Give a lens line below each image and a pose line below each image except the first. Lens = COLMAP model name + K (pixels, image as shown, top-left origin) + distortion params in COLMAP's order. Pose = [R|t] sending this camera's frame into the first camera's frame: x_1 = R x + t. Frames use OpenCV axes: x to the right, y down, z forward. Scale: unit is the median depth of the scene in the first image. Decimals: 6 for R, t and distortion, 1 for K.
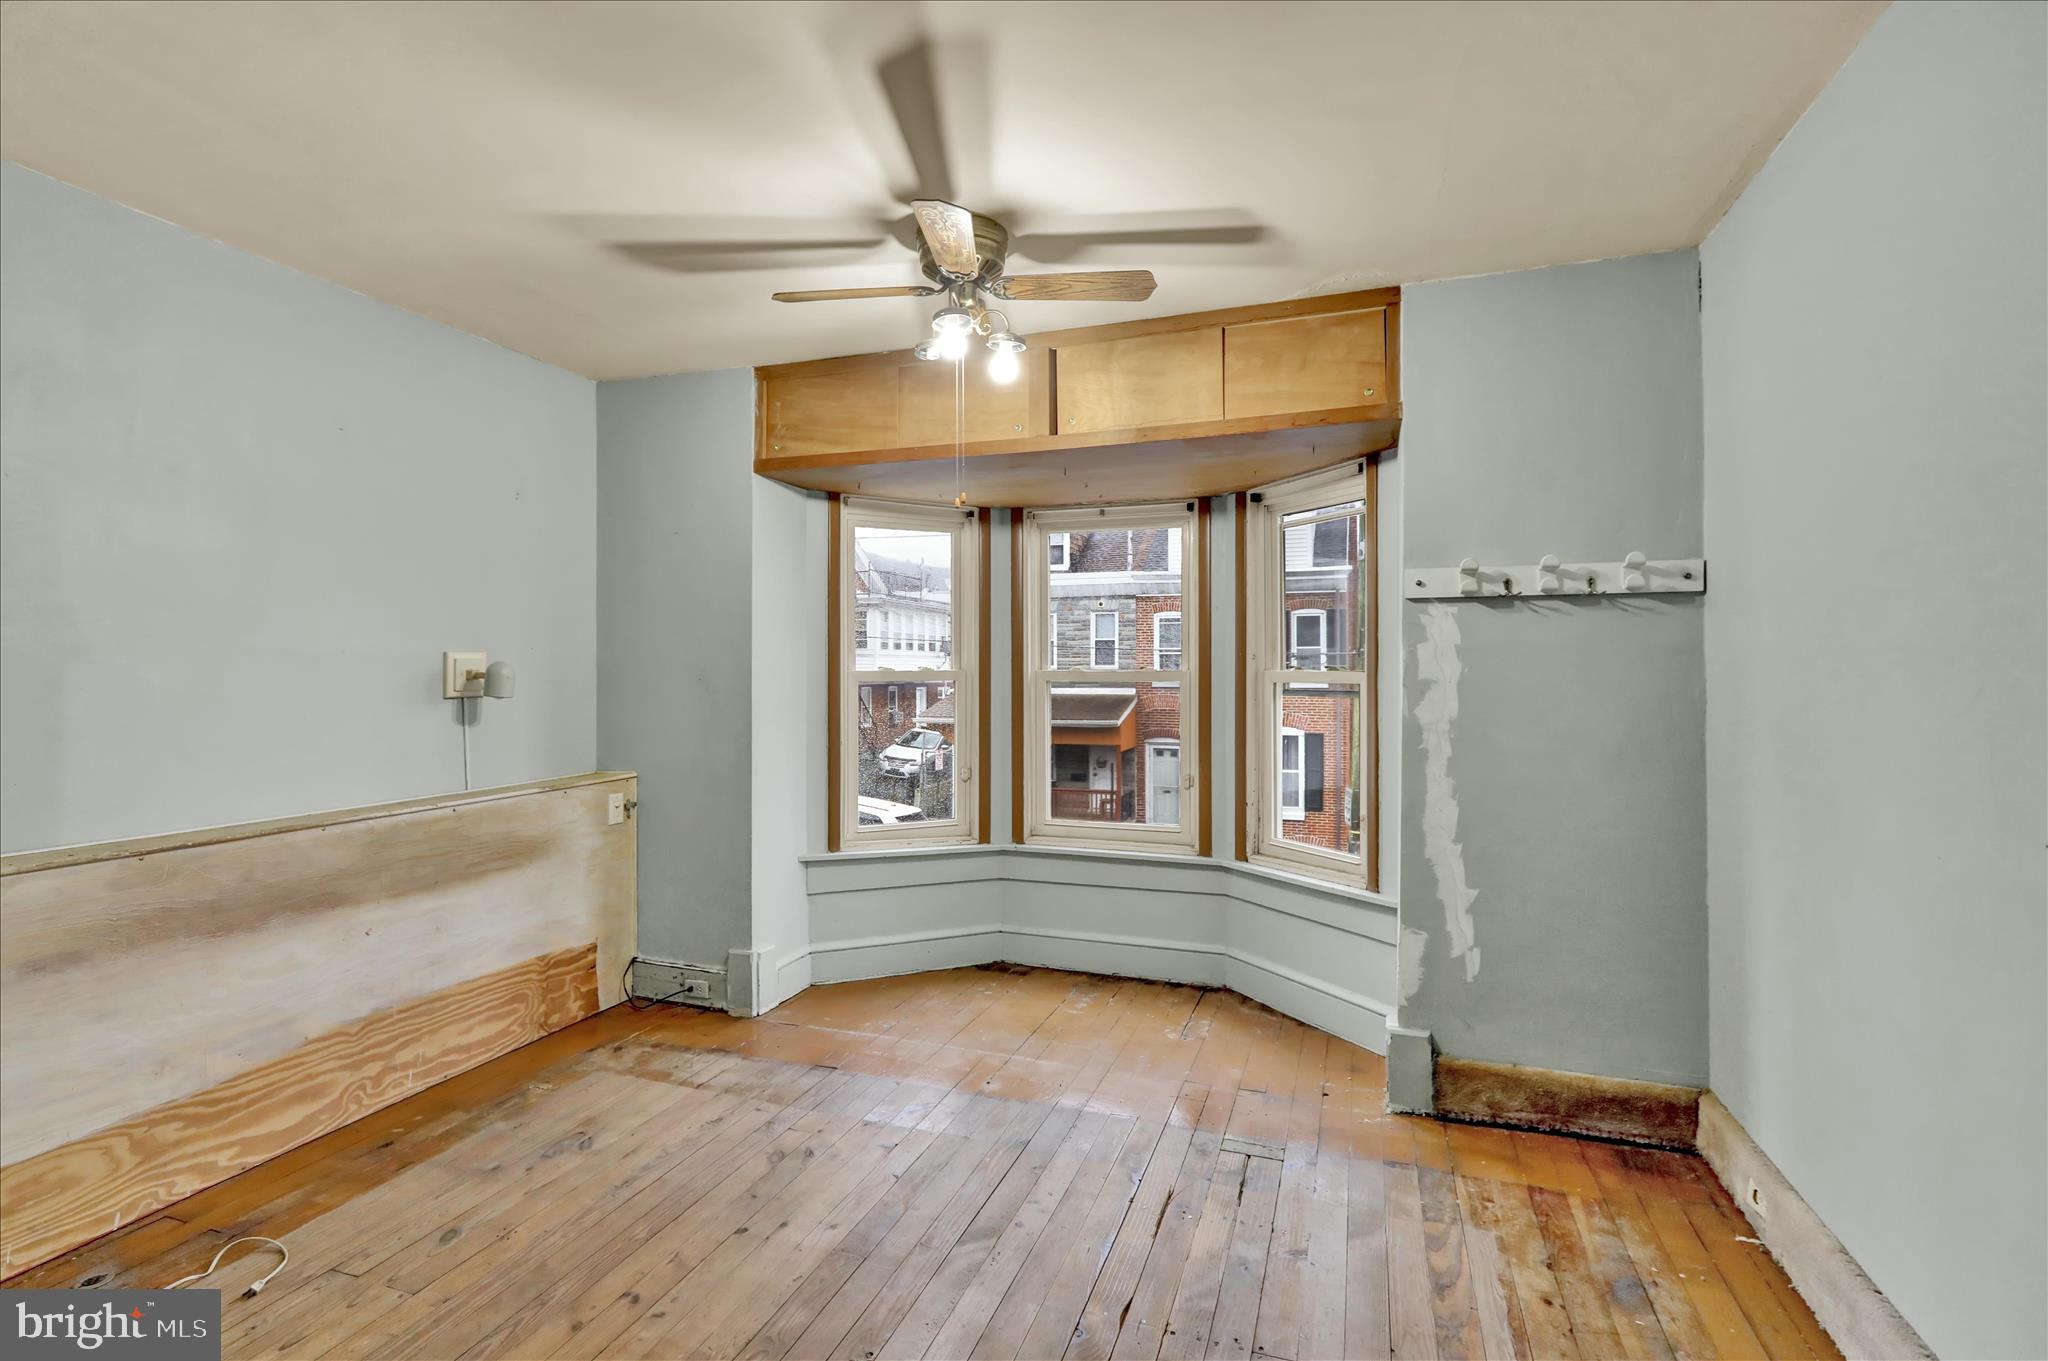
lens RADIAL K [[943.8, 0, 1024.0], [0, 943.8, 680.5], [0, 0, 1]] dist [0.001145, 0.000733]
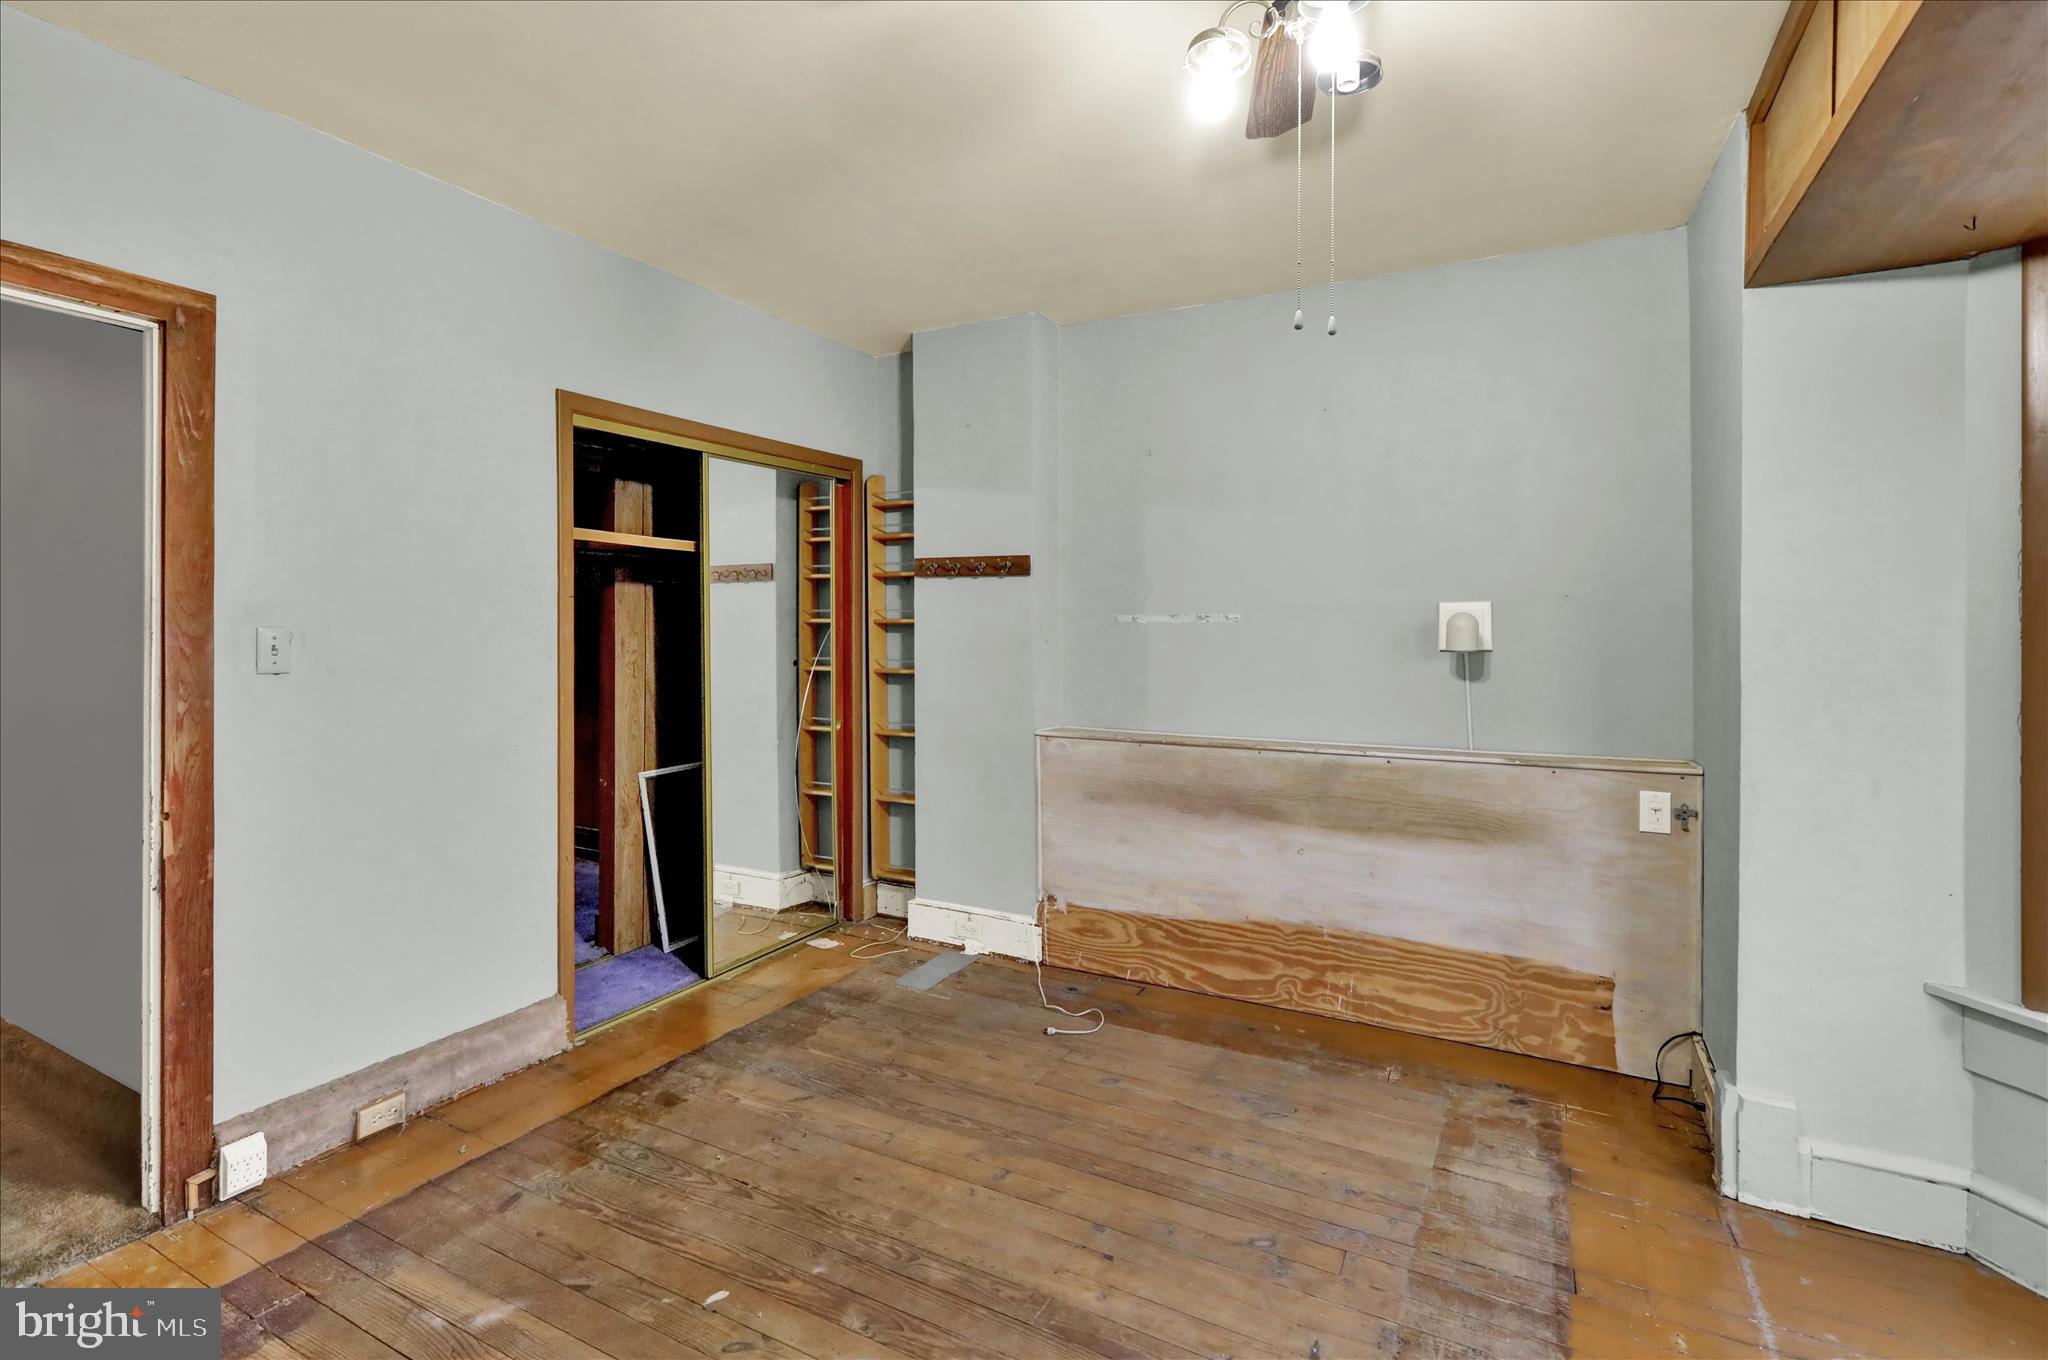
lens RADIAL K [[966.3, 0, 1024.2], [0, 966.3, 648.9], [0, 0, 1]] dist [0.000476, -0.000126]
pose [[-0.140333, 0.026163, -0.989759, 0.451461], [-0.015665, 0.999467, 0.028640, -0.004513], [0.989980, 0.019524, -0.139849, 0.755252]]
